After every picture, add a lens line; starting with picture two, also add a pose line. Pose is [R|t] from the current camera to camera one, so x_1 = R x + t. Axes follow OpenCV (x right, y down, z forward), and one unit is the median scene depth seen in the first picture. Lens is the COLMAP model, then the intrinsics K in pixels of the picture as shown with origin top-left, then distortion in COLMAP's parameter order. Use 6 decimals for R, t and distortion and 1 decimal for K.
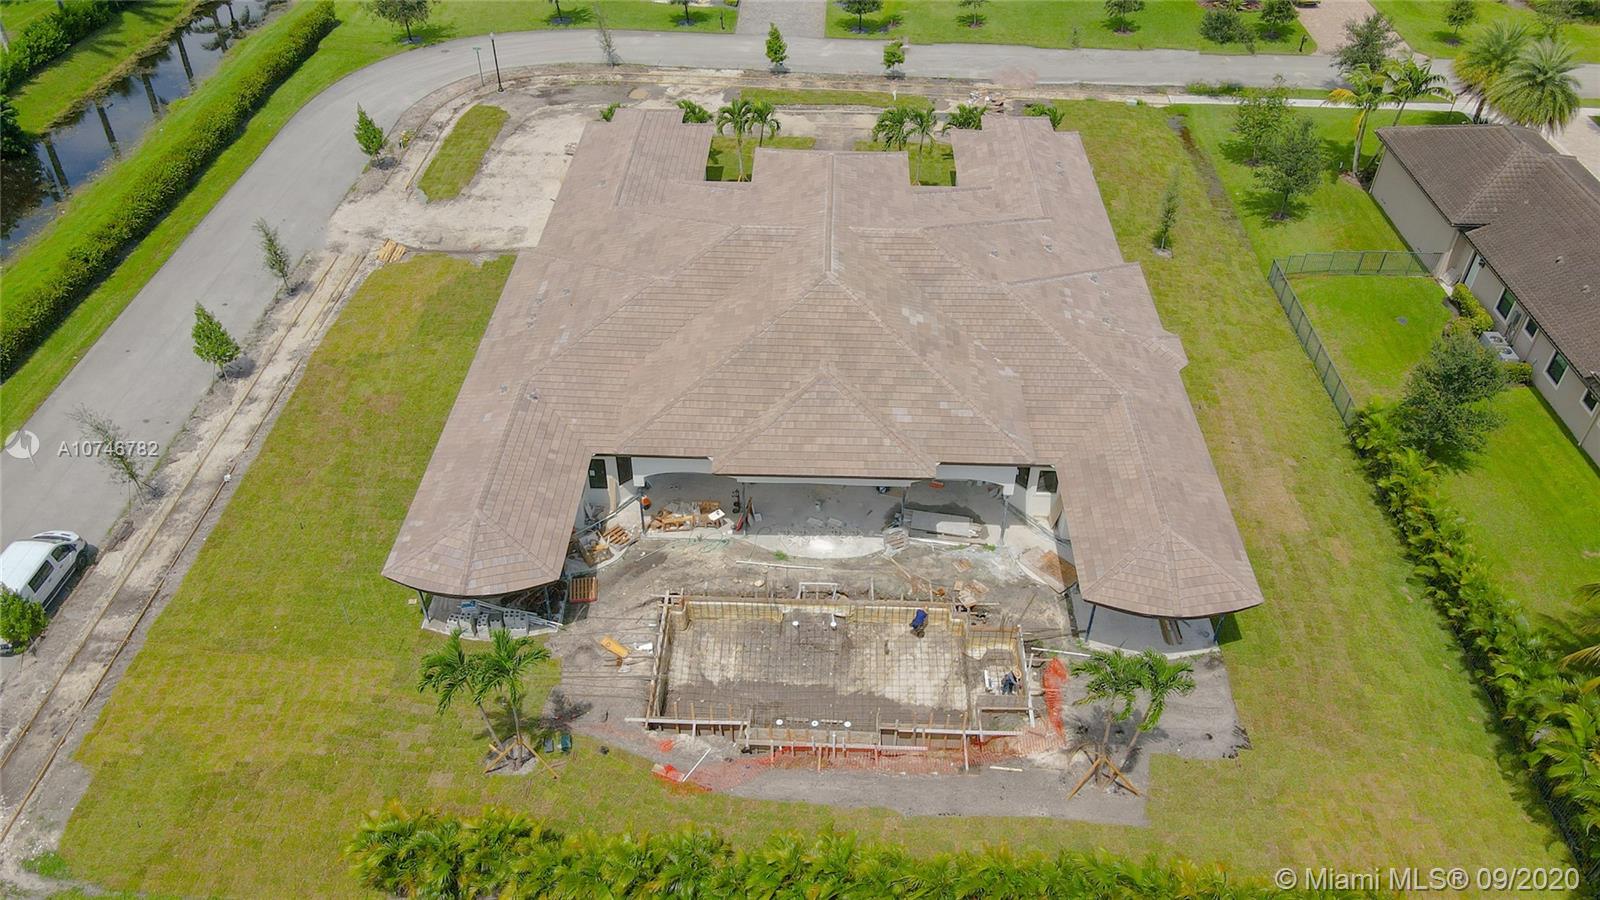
lens RADIAL K [[1173.4, 0, 791.5], [0, 1173.4, 452.1], [0, 0, 1]] dist [-0.002357, 0.032436]
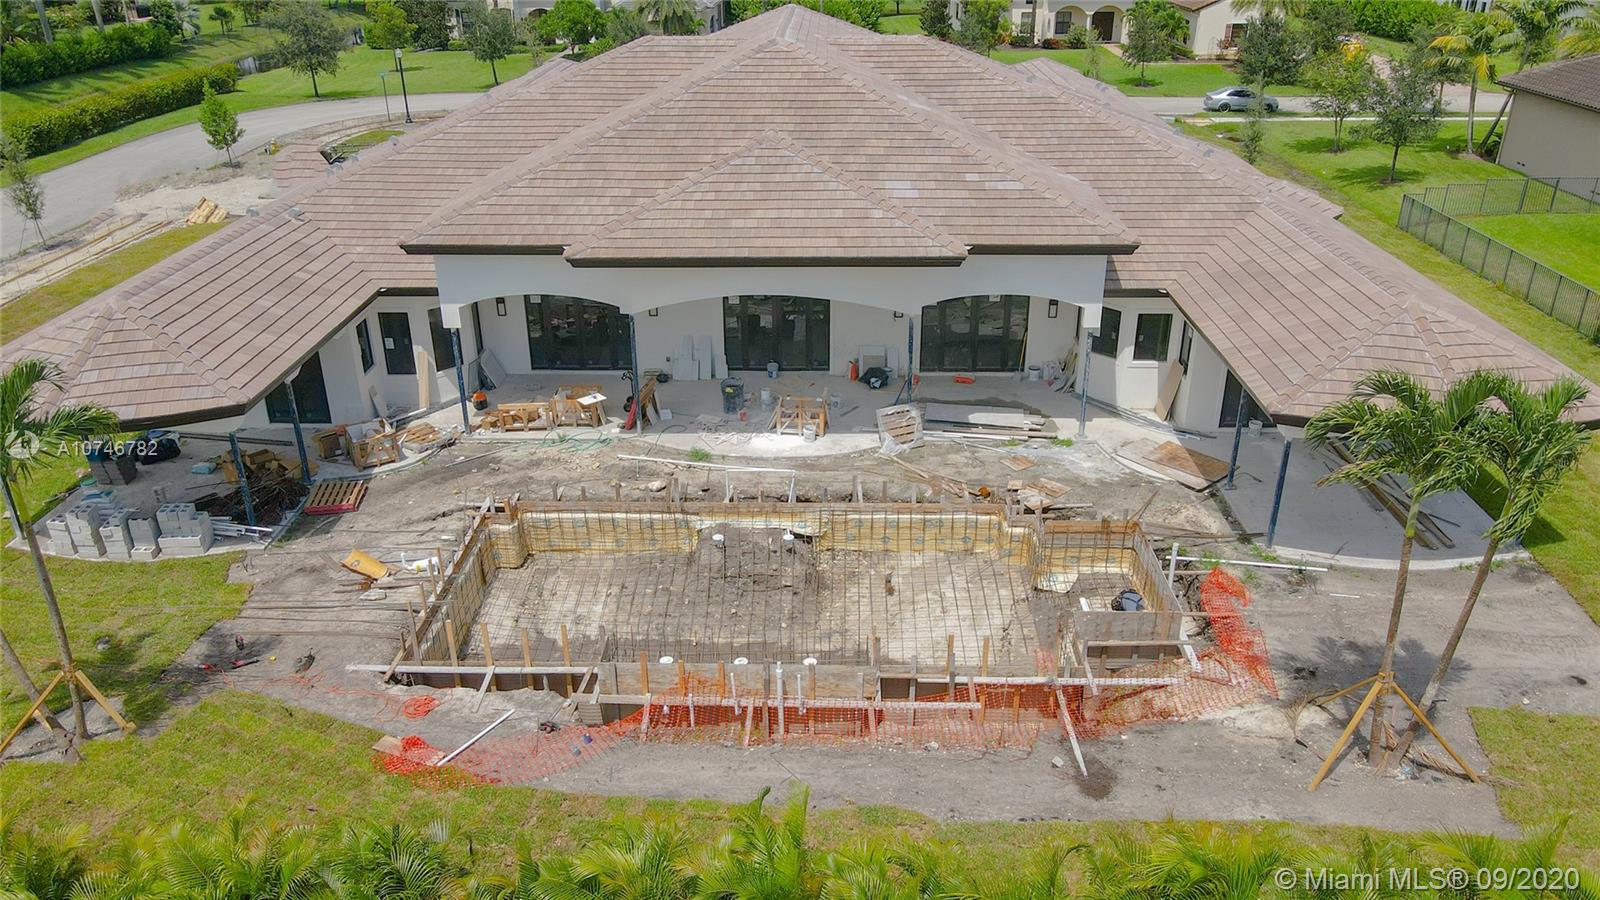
lens RADIAL K [[1173.4, 0, 791.5], [0, 1173.4, 452.1], [0, 0, 1]] dist [-0.002357, 0.032436]
pose [[0.999895, -0.014445, 0.001116, 0.036751], [0.014282, 0.969703, -0.243869, 0.237644], [0.002440, 0.243860, 0.969807, 0.465670]]
